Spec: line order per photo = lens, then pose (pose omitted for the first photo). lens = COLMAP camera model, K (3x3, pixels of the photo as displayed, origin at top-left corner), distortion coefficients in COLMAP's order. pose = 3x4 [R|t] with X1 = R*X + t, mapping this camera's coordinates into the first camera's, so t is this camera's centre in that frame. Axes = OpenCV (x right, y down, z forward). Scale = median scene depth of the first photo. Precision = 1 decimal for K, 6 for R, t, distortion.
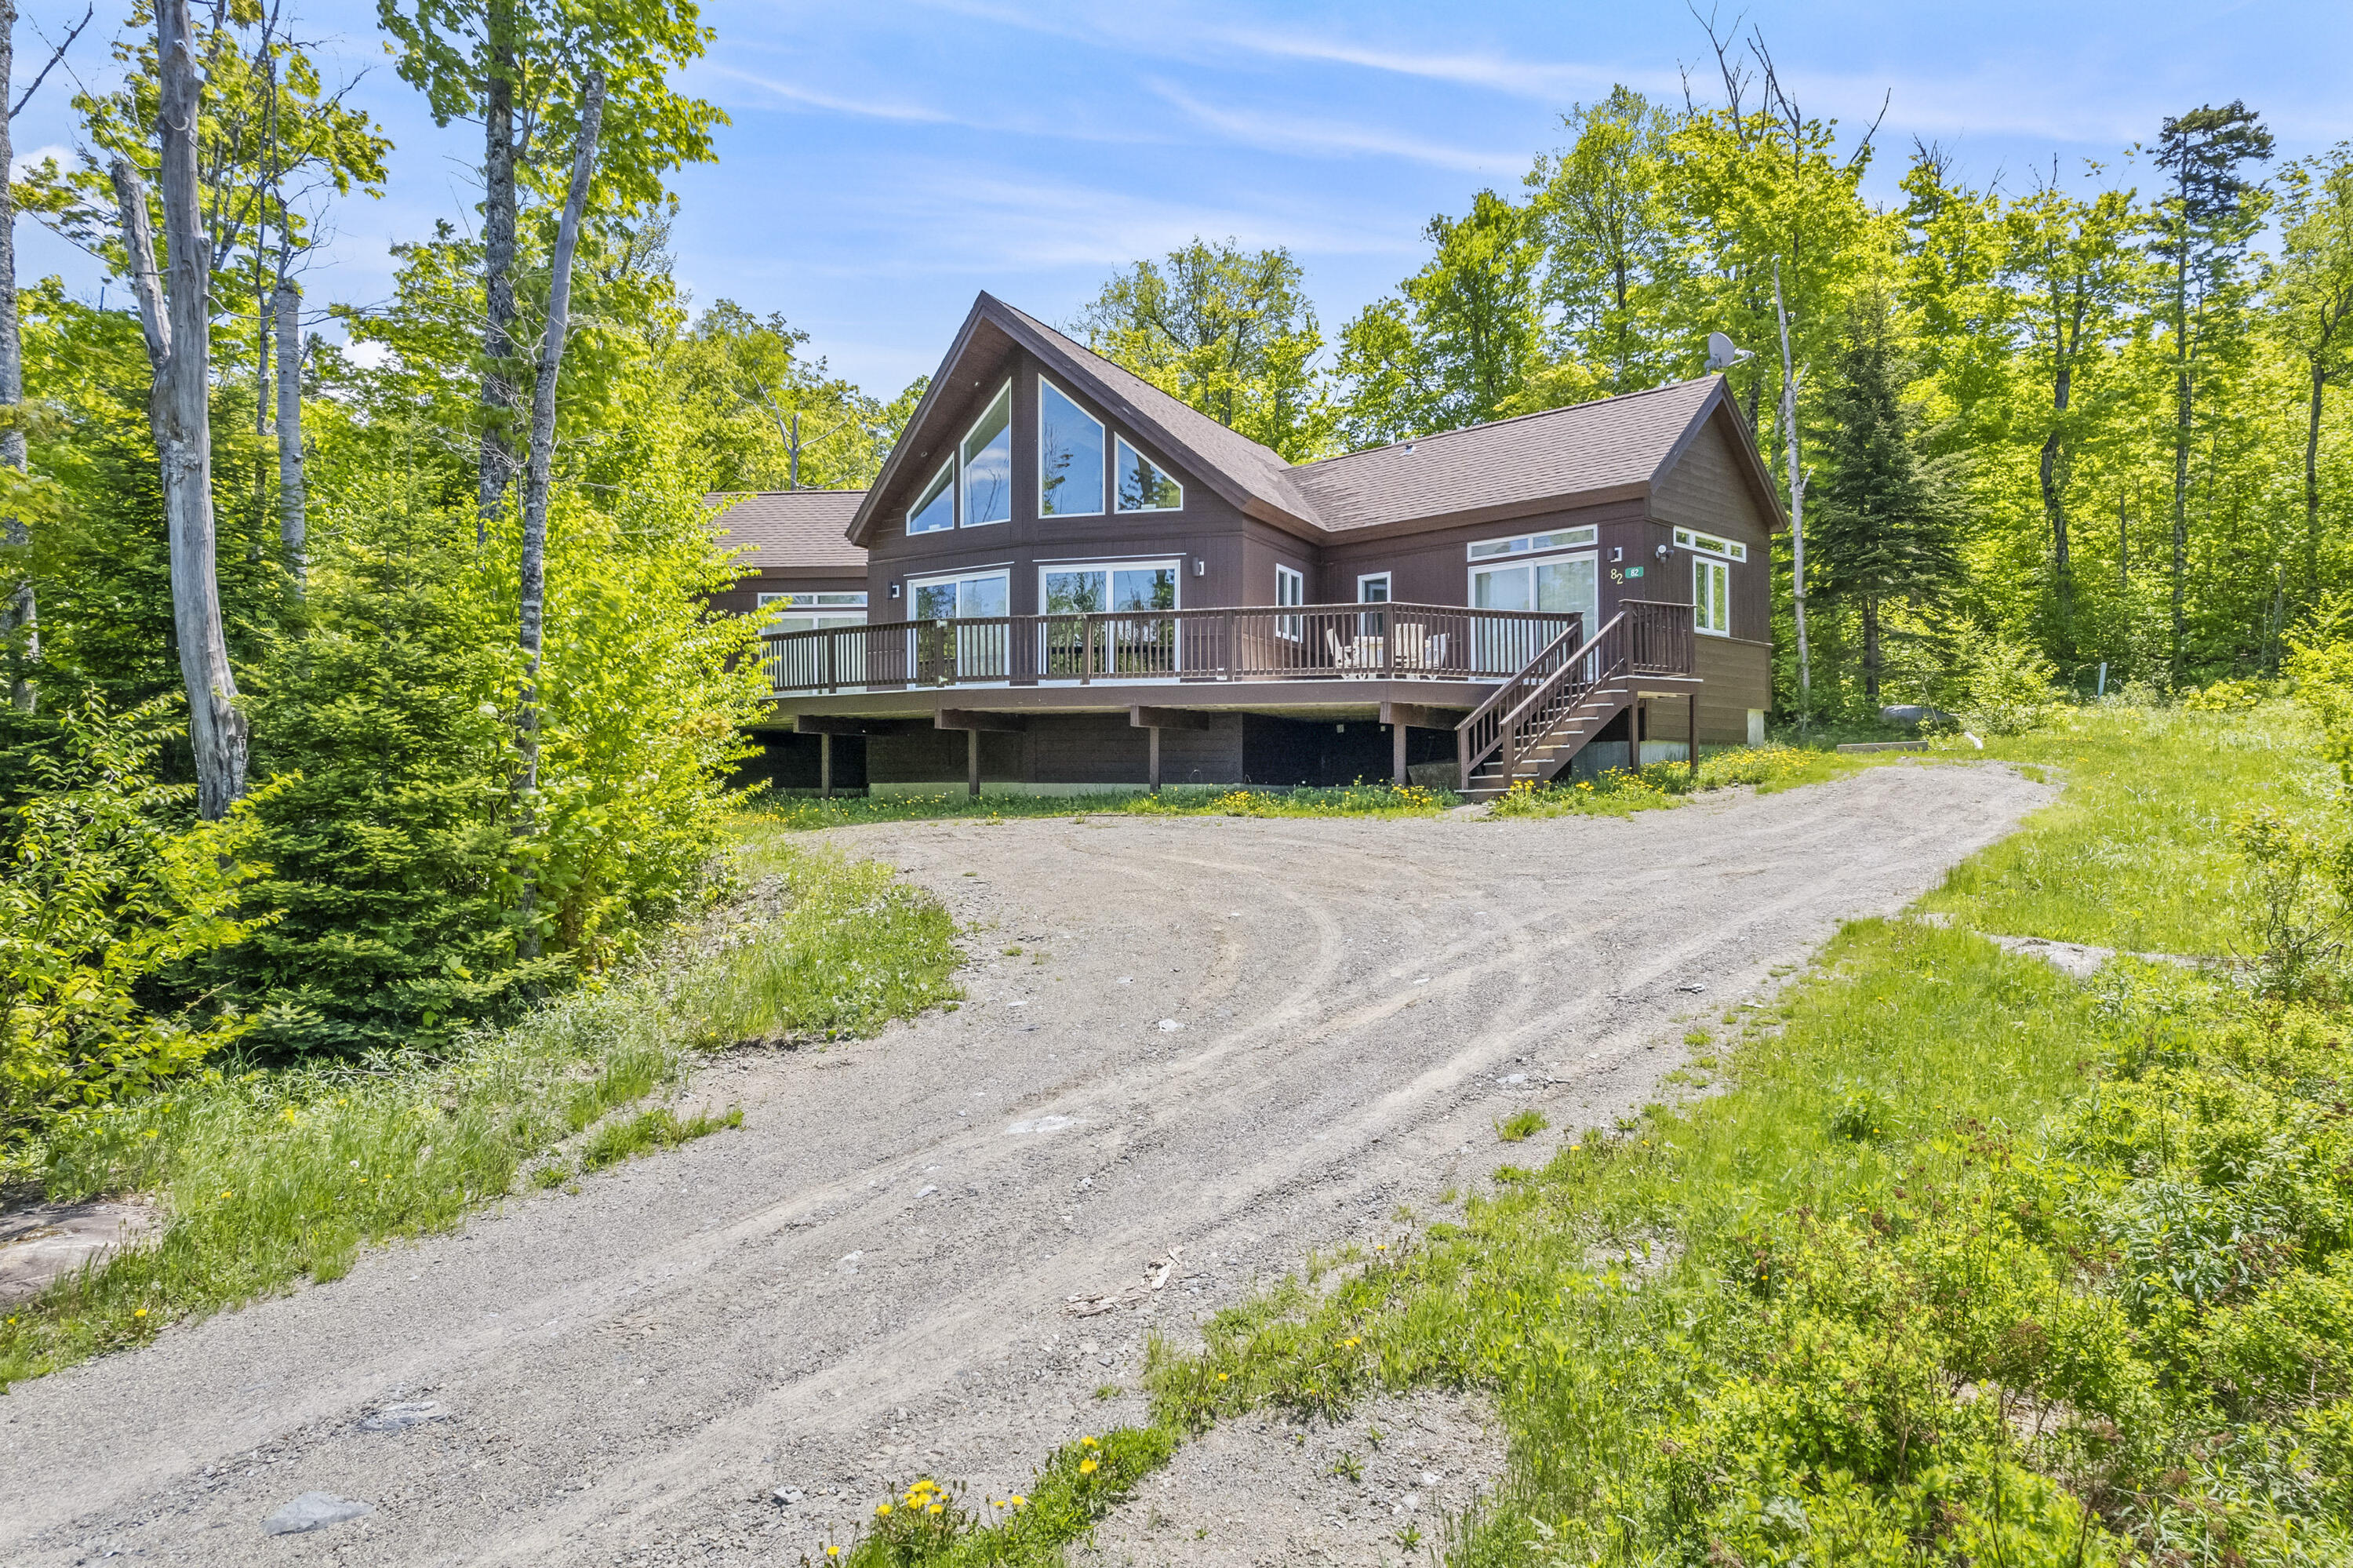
lens RADIAL K [[1526.3, 0, 1176.5], [0, 1526.3, 784.0], [0, 0, 1]] dist [-0.081155, 0.068212]
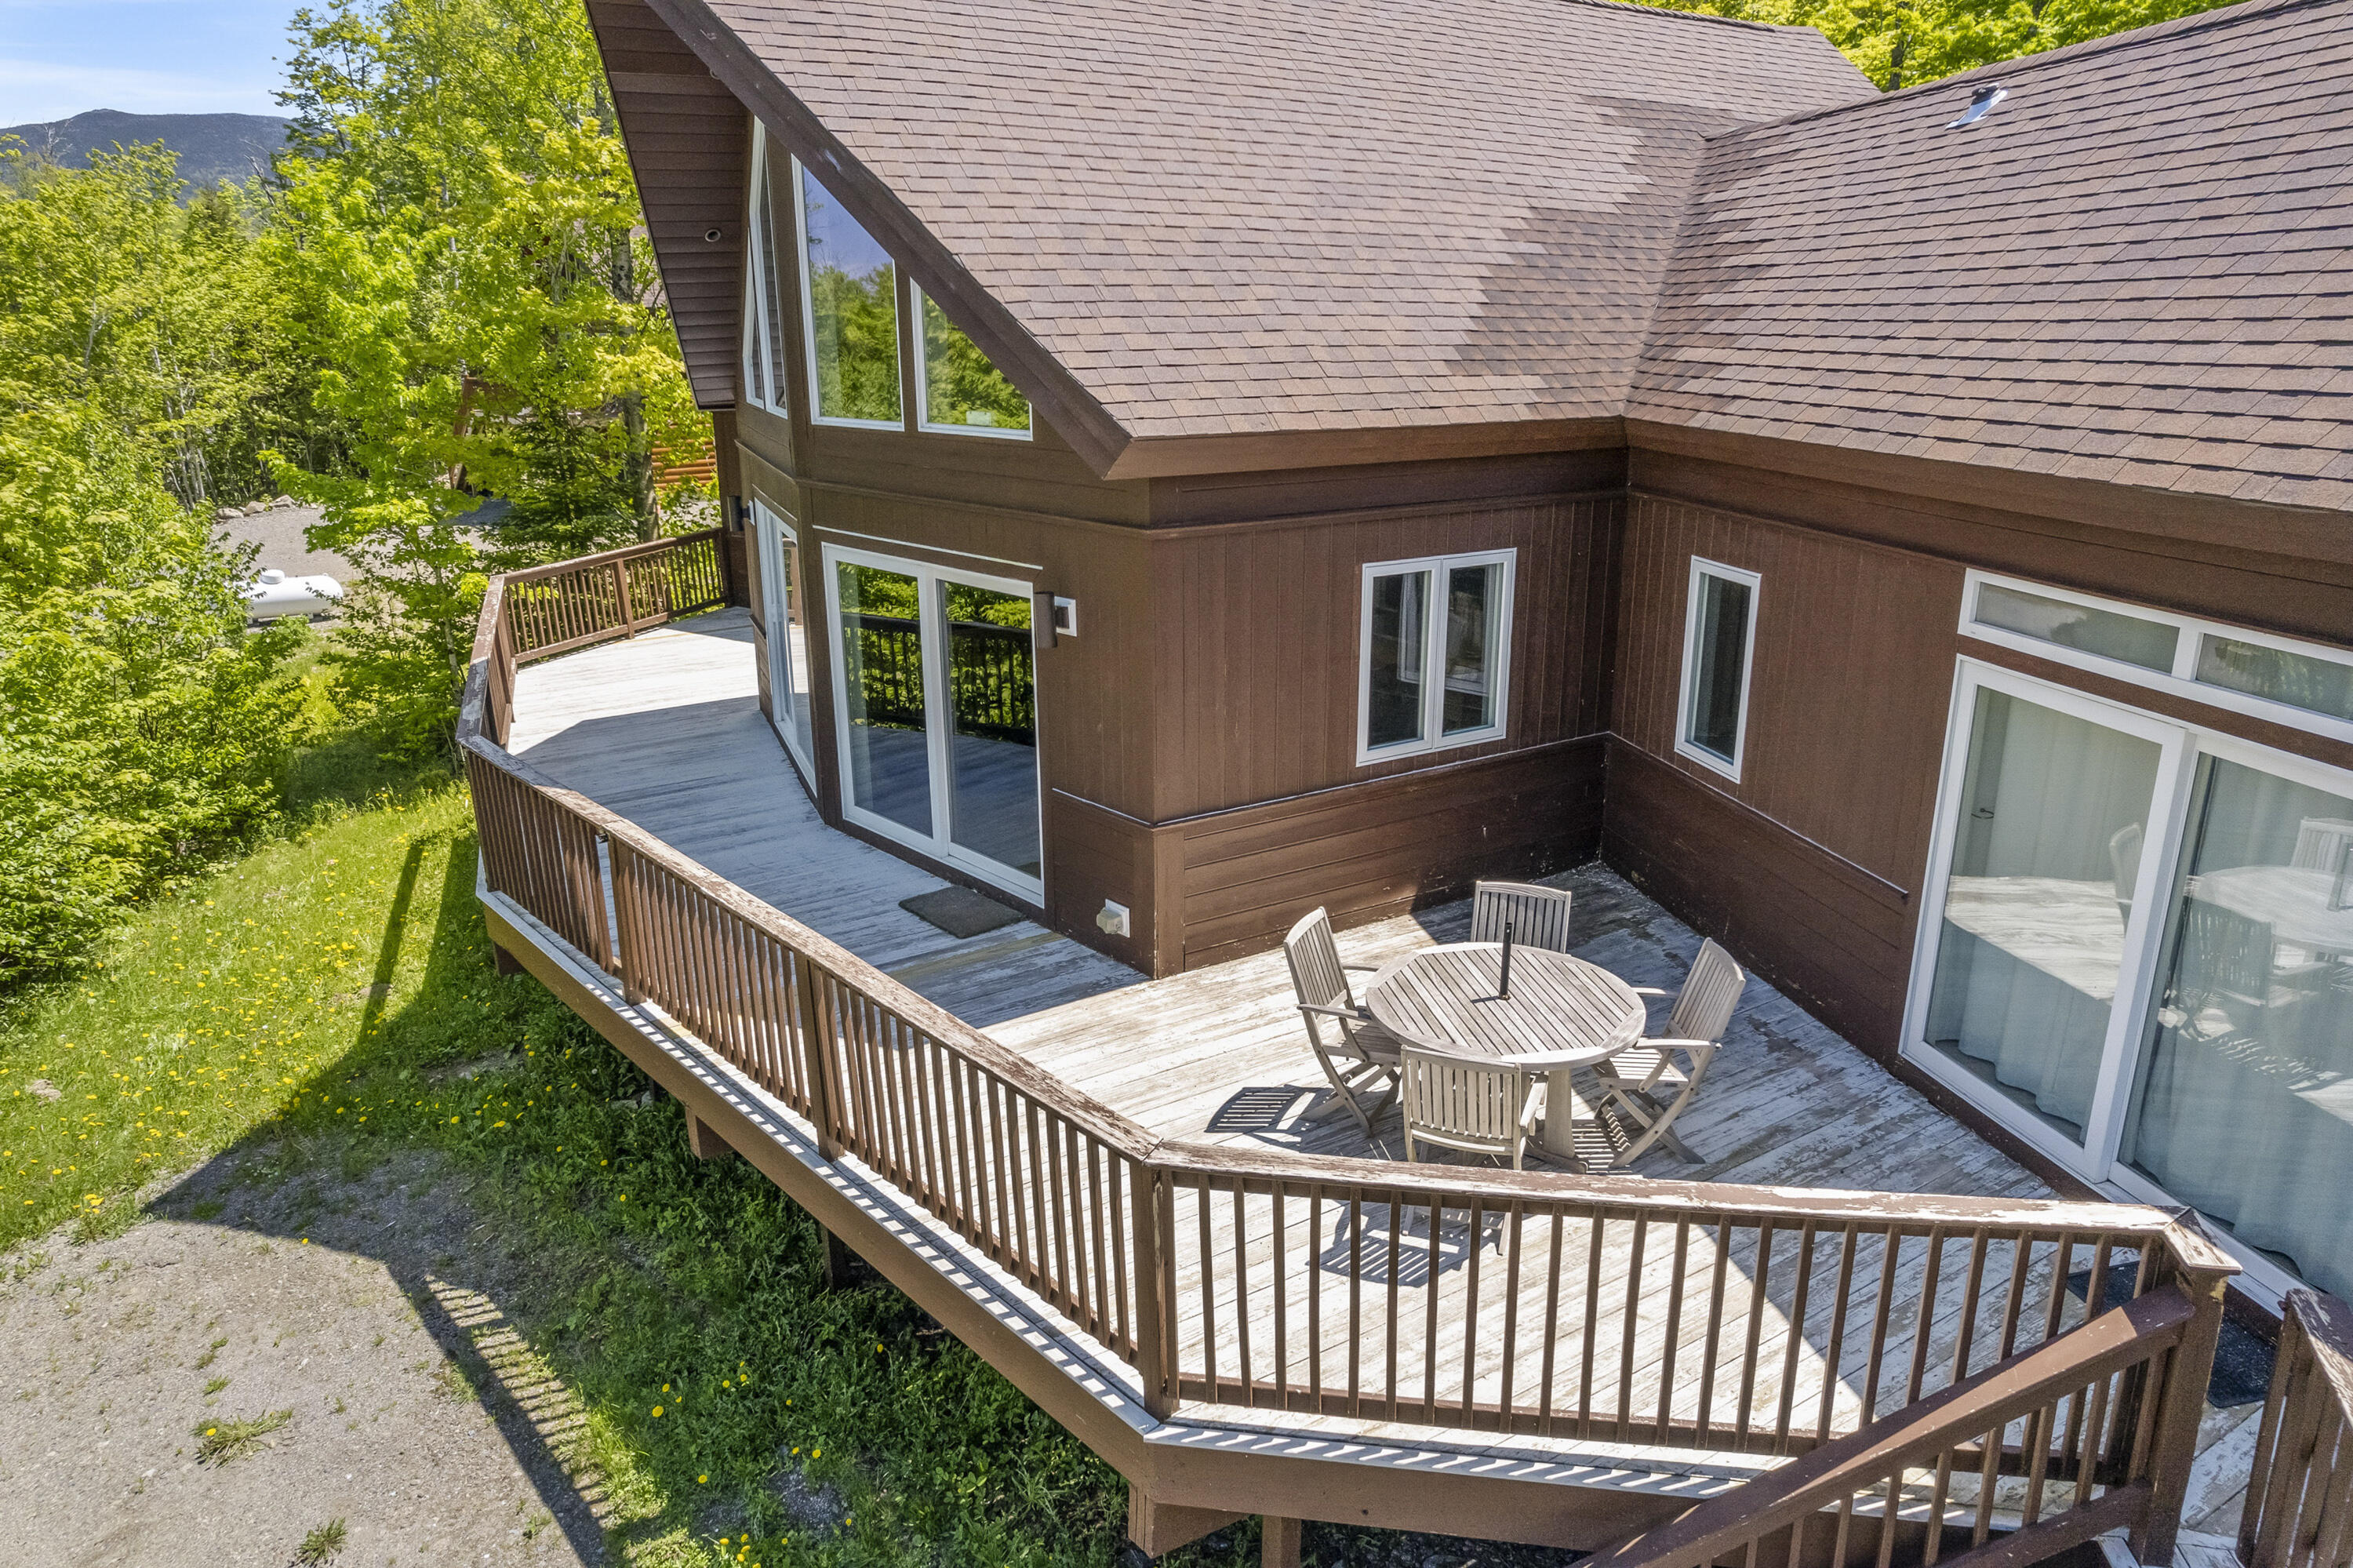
lens RADIAL K [[1526.3, 0, 1176.5], [0, 1526.3, 784.0], [0, 0, 1]] dist [-0.081155, 0.068212]
pose [[0.850220, 0.146278, -0.505696, 0.217697], [0.016776, 0.952602, 0.303757, -0.210023], [0.526160, -0.266744, 0.807467, 0.718266]]
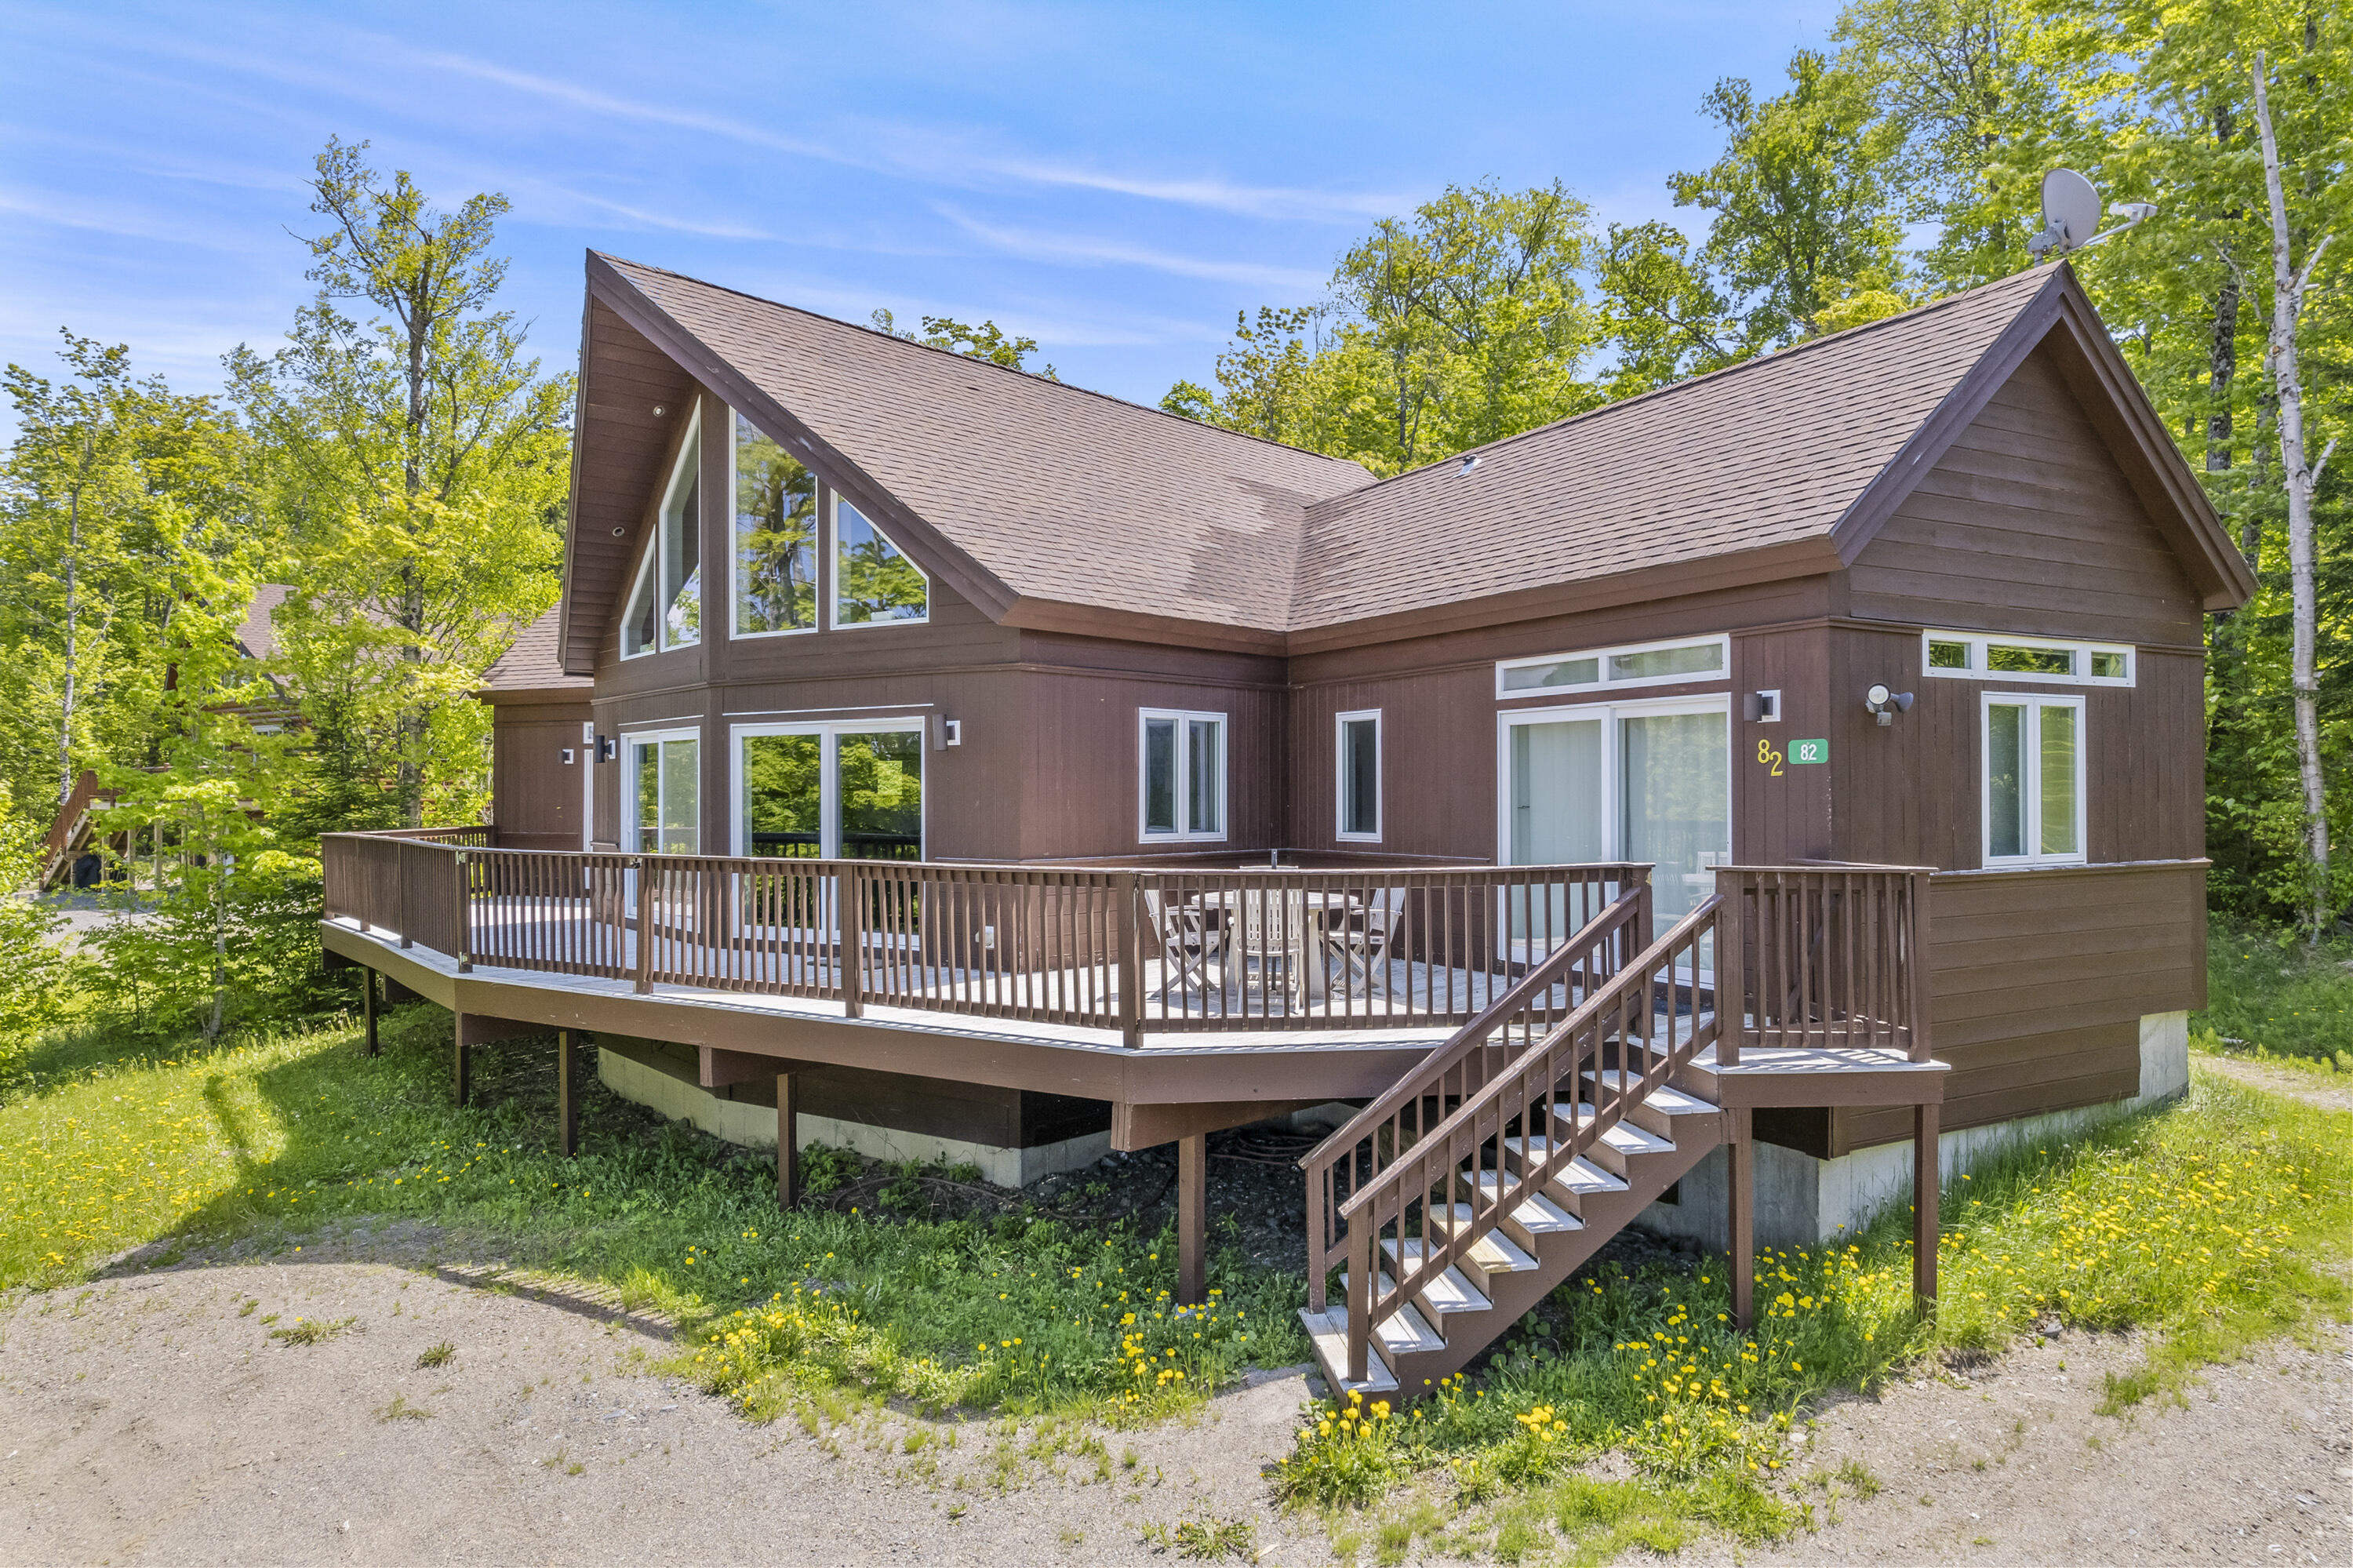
lens RADIAL K [[1526.3, 0, 1176.5], [0, 1526.3, 784.0], [0, 0, 1]] dist [-0.081155, 0.068212]
pose [[0.961972, -0.006956, -0.273058, 0.231509], [0.007807, 0.999967, 0.002032, -0.124029], [0.273035, -0.004086, 0.961995, 0.513662]]
